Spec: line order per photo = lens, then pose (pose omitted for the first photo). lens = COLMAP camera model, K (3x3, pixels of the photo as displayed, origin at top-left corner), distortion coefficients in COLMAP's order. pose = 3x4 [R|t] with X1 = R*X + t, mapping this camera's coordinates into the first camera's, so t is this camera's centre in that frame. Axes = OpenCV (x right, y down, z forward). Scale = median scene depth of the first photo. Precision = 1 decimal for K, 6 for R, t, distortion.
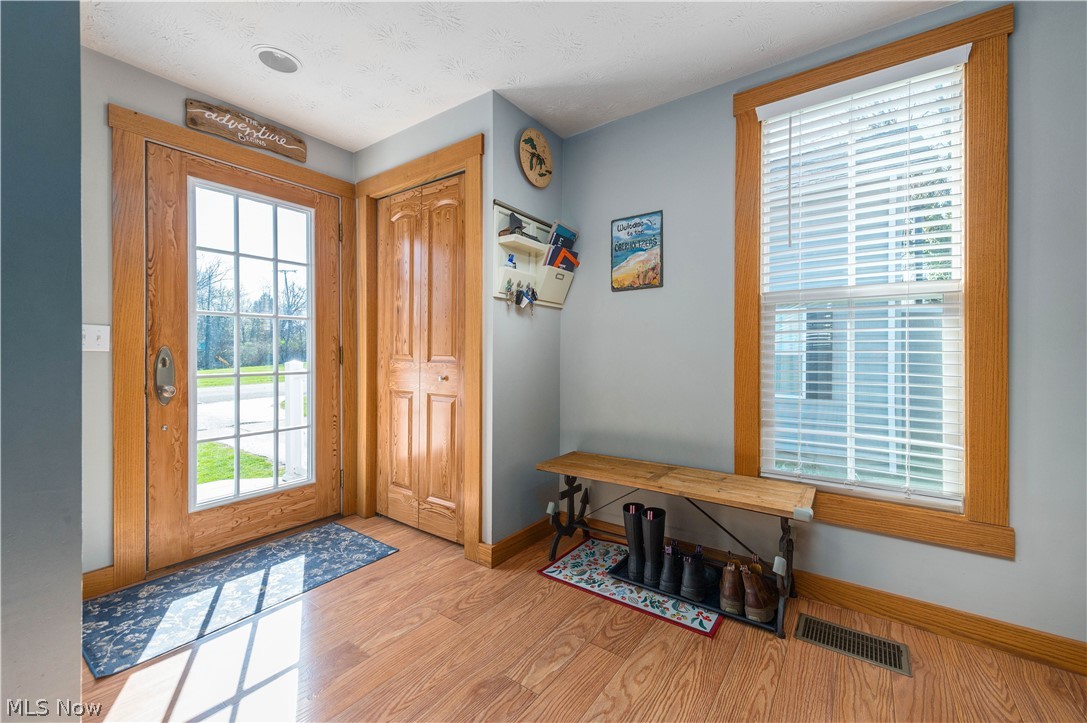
lens RADIAL K [[429.9, 0, 559.4], [0, 429.9, 349.9], [0, 0, 1]] dist [0.014520, -0.003568]
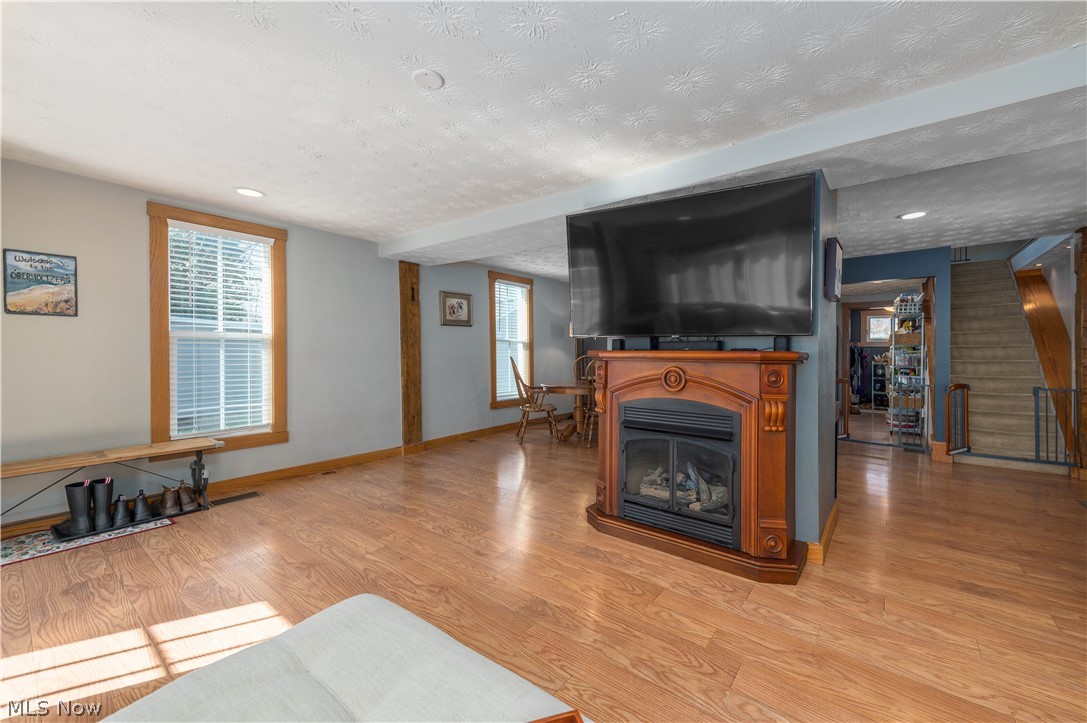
lens RADIAL K [[429.9, 0, 556.6], [0, 429.9, 367.7], [0, 0, 1]] dist [0.014520, -0.003568]
pose [[0.040705, -0.034235, 0.998585, -1.048352], [-0.008569, 0.999364, 0.034611, -0.052661], [-0.999134, -0.009965, 0.040386, -0.508540]]
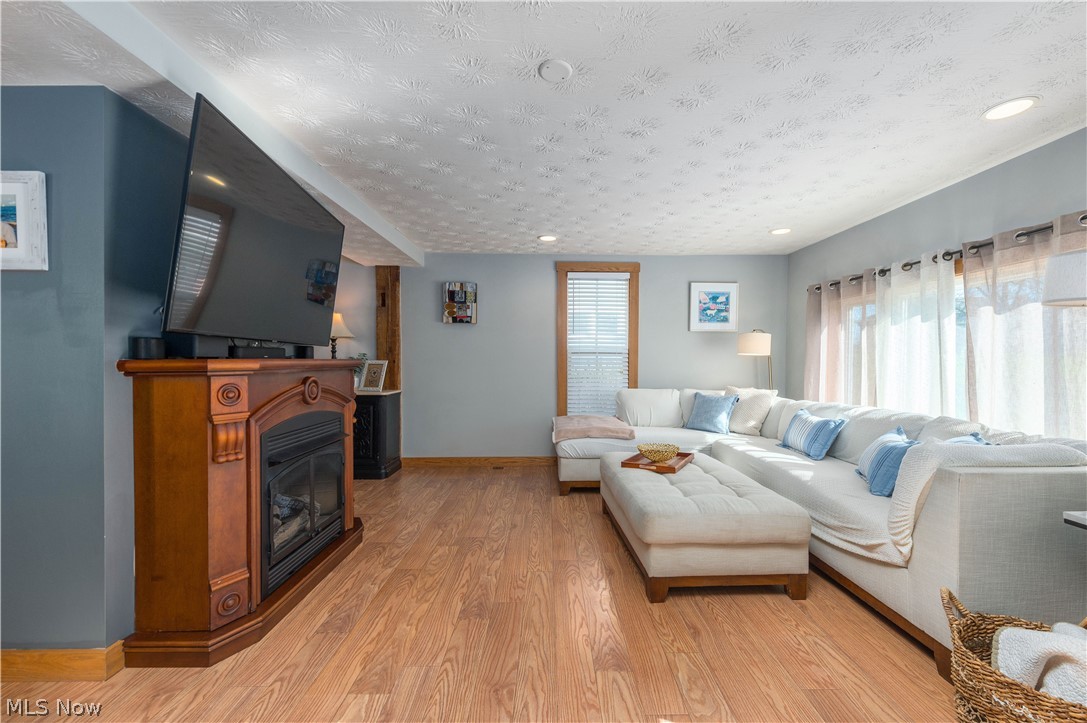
lens RADIAL K [[429.9, 0, 552.9], [0, 429.9, 359.5], [0, 0, 1]] dist [0.014520, -0.003568]
pose [[-0.800351, -0.001406, -0.599530, 0.270021], [-0.001310, 0.999999, -0.000596, -0.063524], [0.599530, 0.000309, -0.800352, 0.420735]]
